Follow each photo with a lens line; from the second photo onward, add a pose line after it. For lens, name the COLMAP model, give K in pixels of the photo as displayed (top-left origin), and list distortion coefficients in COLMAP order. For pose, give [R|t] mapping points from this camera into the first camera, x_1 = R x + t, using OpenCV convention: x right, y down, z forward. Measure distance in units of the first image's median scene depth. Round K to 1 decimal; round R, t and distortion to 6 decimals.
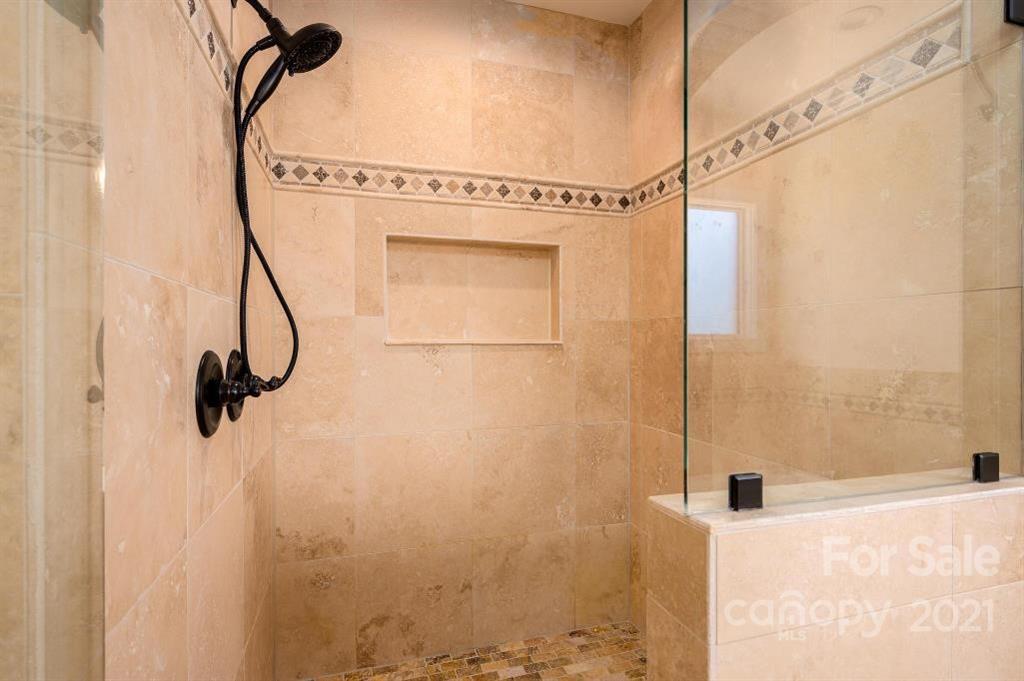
lens RADIAL K [[517.1, 0, 511.6], [0, 517.1, 347.4], [0, 0, 1]] dist [-0.004743, -0.000358]
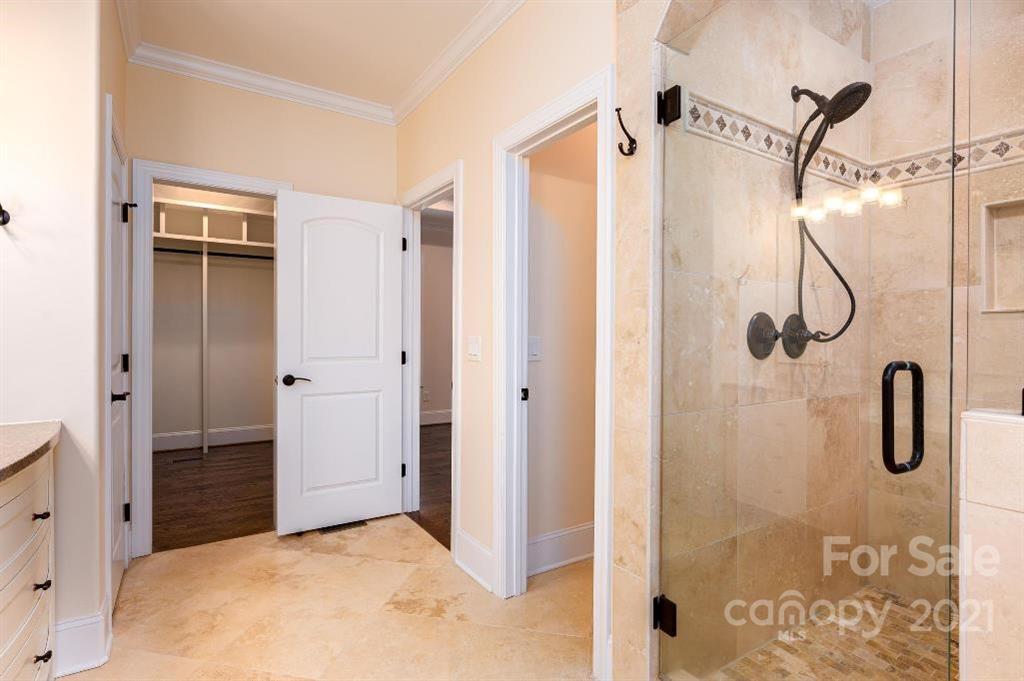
lens RADIAL K [[517.1, 0, 511.2], [0, 517.1, 341.3], [0, 0, 1]] dist [-0.004743, -0.000358]
pose [[0.277685, 0.005329, -0.960658, 0.502586], [-0.009532, 0.999951, 0.002792, 0.060797], [0.960625, 0.008382, 0.277722, -0.196073]]
